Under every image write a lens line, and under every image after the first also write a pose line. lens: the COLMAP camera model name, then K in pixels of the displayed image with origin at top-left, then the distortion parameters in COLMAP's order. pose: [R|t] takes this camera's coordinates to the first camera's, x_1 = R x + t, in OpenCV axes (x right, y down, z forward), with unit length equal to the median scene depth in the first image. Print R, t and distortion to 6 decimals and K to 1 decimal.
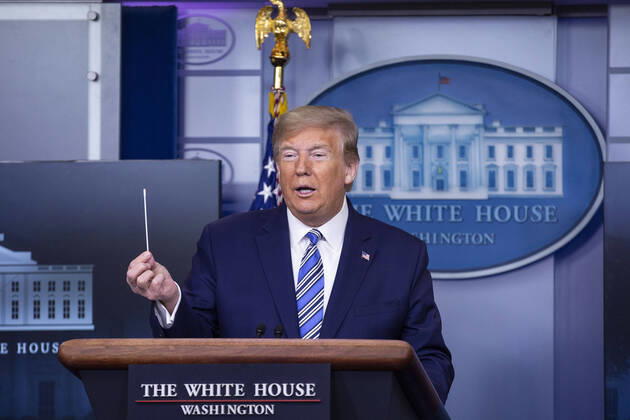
lens RADIAL K [[3286.1, 0, 316.1], [0, 3286.1, 199.5], [0, 0, 1]] dist [1.201673, 0.000000]
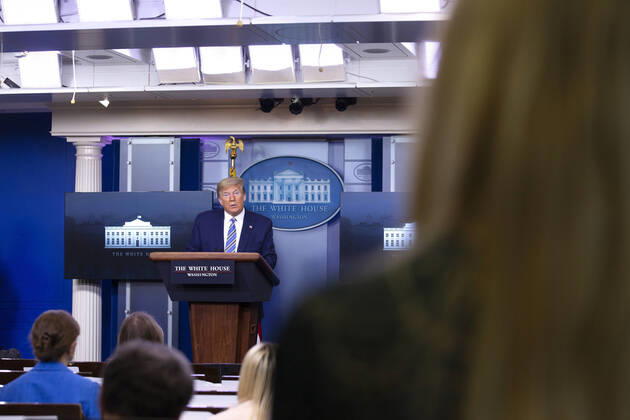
lens RADIAL K [[1361.7, 0, 315.8], [0, 1361.7, 206.0], [0, 0, 1]] dist [-0.032704, 0.000000]
pose [[0.999983, -0.001089, 0.005733, 0.054611], [0.001021, 0.999930, 0.011757, -0.012427], [-0.005745, -0.011751, 0.999914, -0.217894]]
